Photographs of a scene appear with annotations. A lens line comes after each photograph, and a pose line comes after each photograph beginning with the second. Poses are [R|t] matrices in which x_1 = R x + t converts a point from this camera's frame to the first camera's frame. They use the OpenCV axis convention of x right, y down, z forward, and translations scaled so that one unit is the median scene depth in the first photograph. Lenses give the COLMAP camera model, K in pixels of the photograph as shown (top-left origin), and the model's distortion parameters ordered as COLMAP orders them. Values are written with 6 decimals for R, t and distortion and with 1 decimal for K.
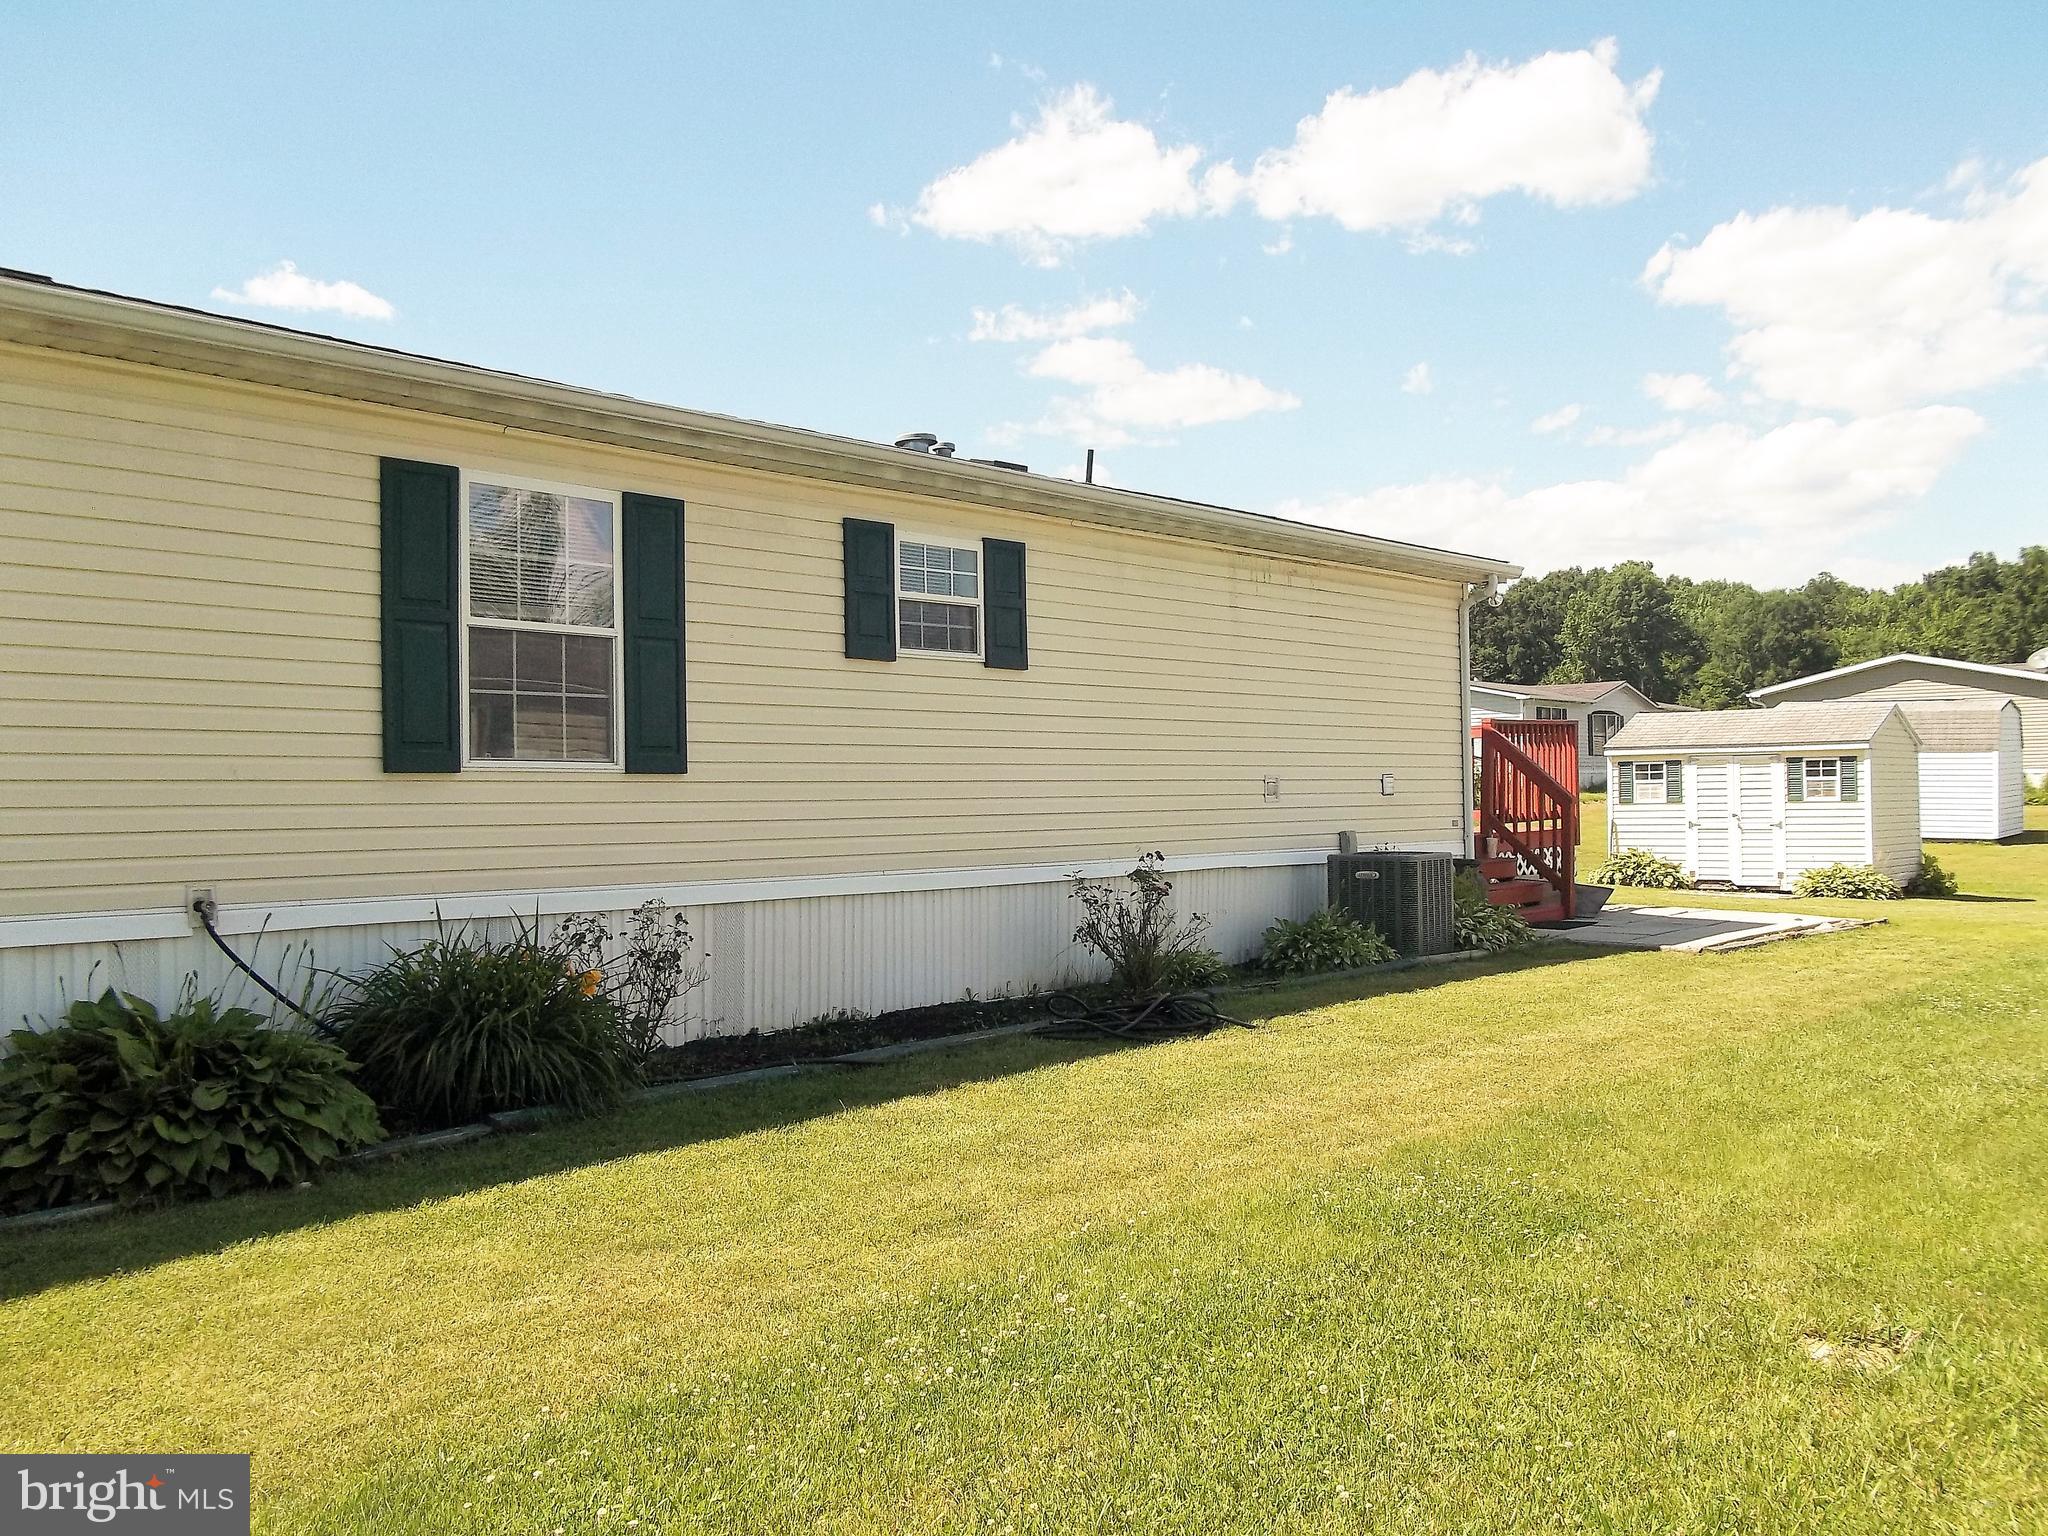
lens RADIAL K [[1953.2, 0, 1035.3], [0, 1953.2, 773.4], [0, 0, 1]] dist [-0.006700, -0.003322]
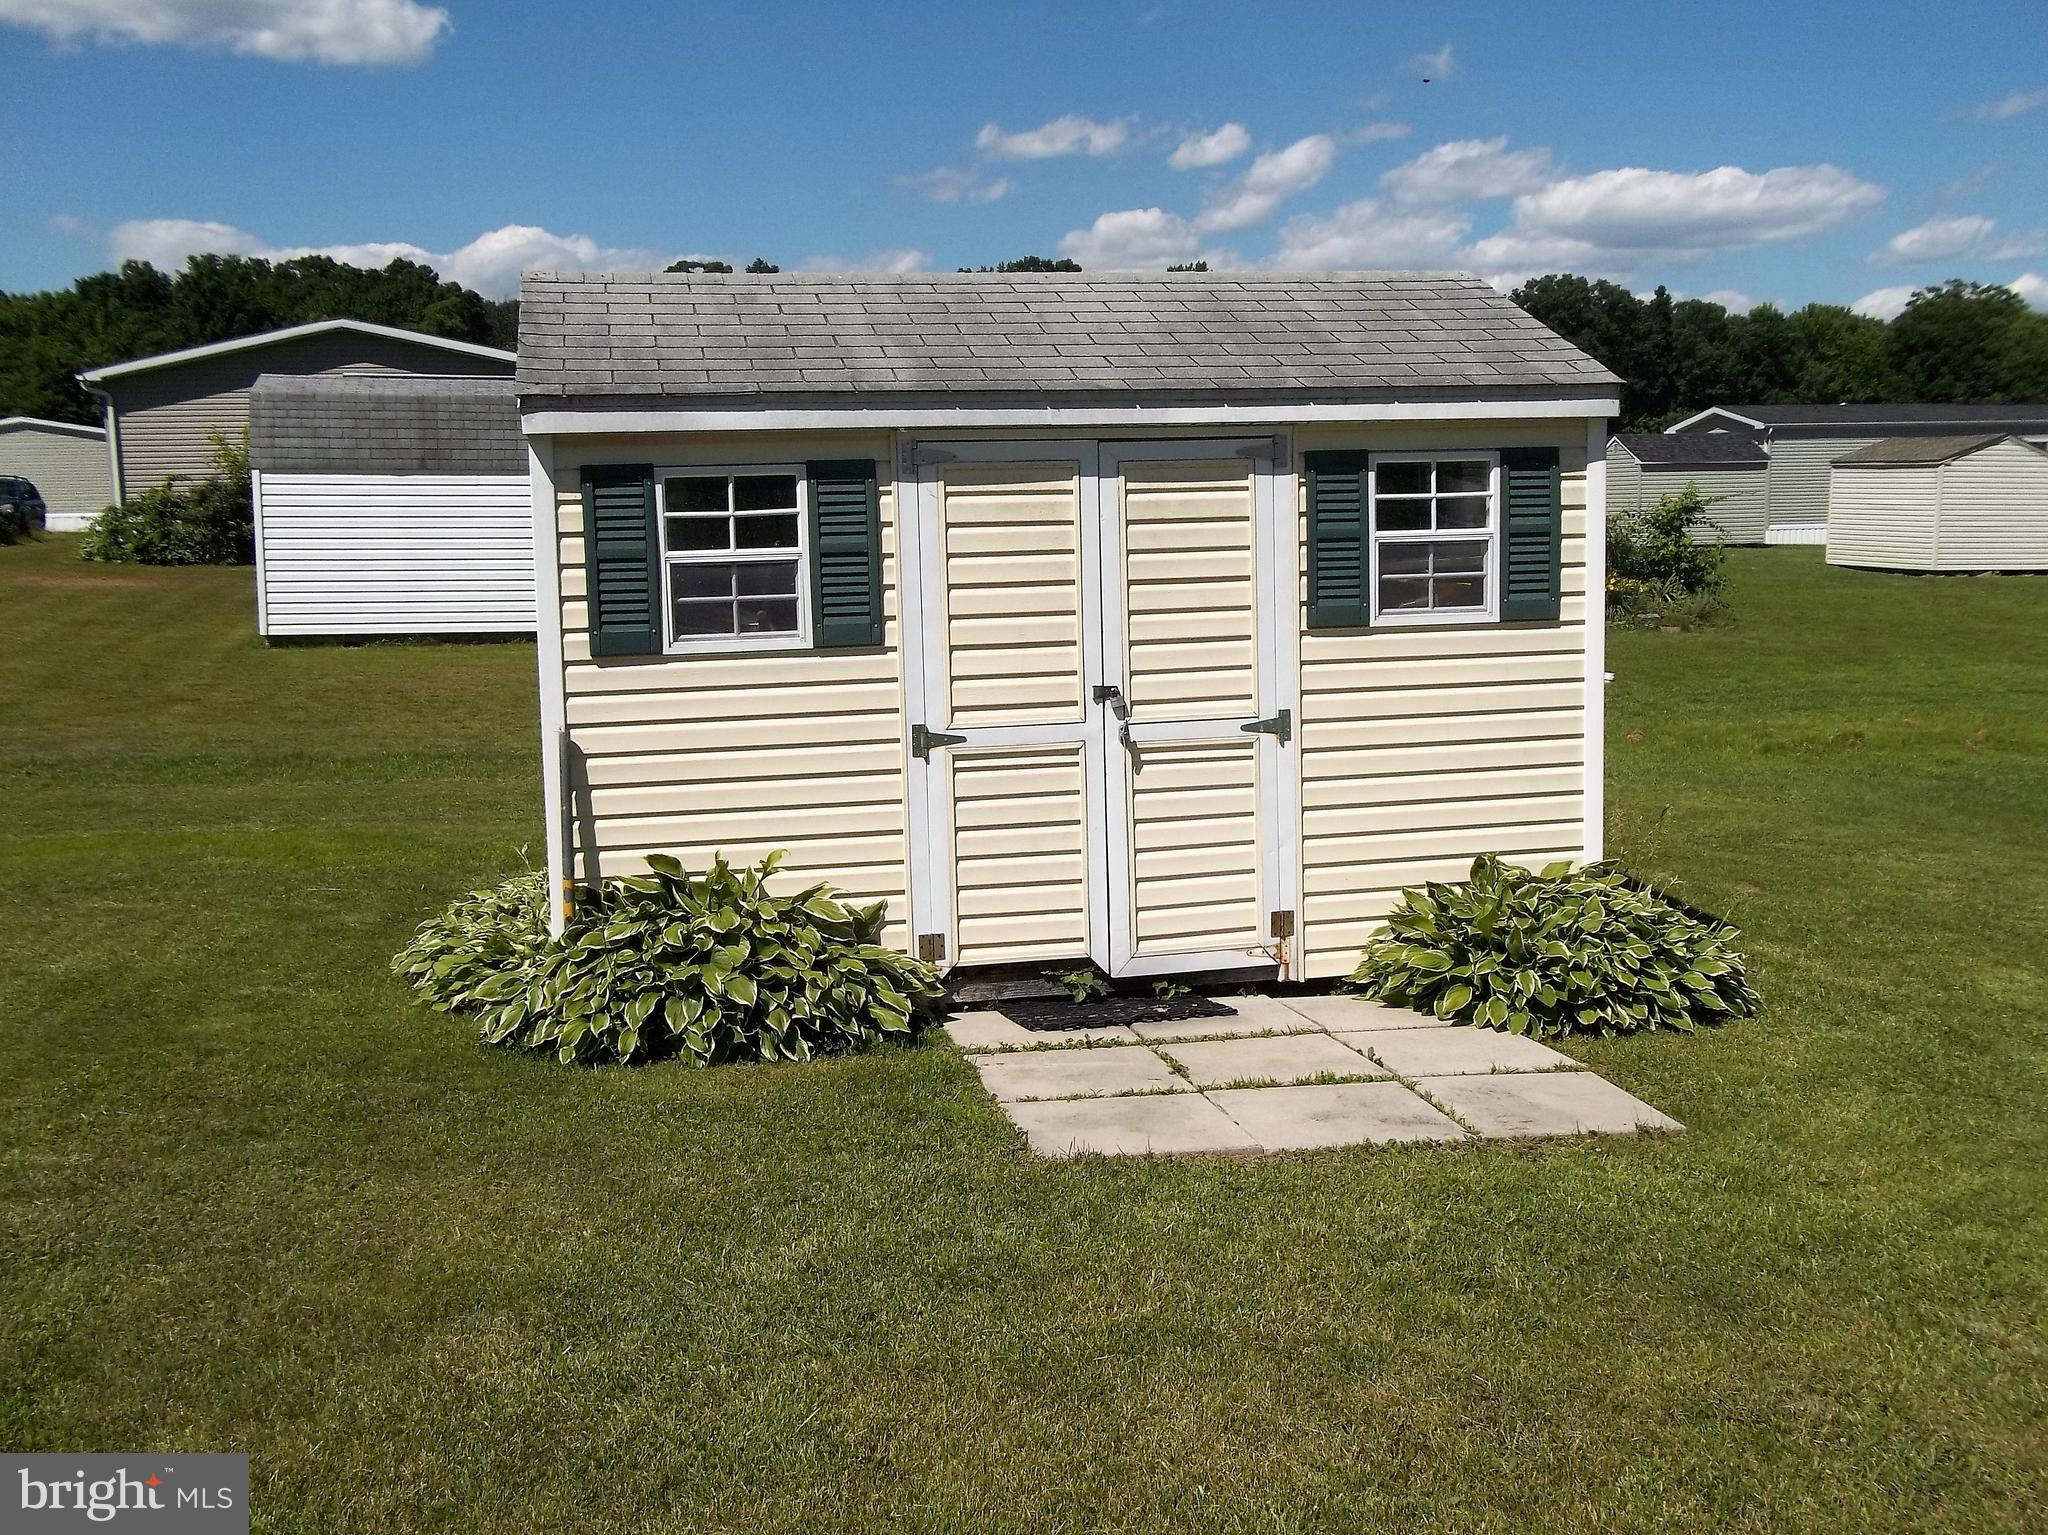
lens RADIAL K [[1953.2, 0, 1035.3], [0, 1953.2, 772.9], [0, 0, 1]] dist [-0.006700, -0.003322]
pose [[0.617666, -0.106205, 0.779237, 0.168053], [0.002382, 0.991088, 0.133190, -0.000700], [-0.786437, -0.080411, 0.612414, 0.873505]]
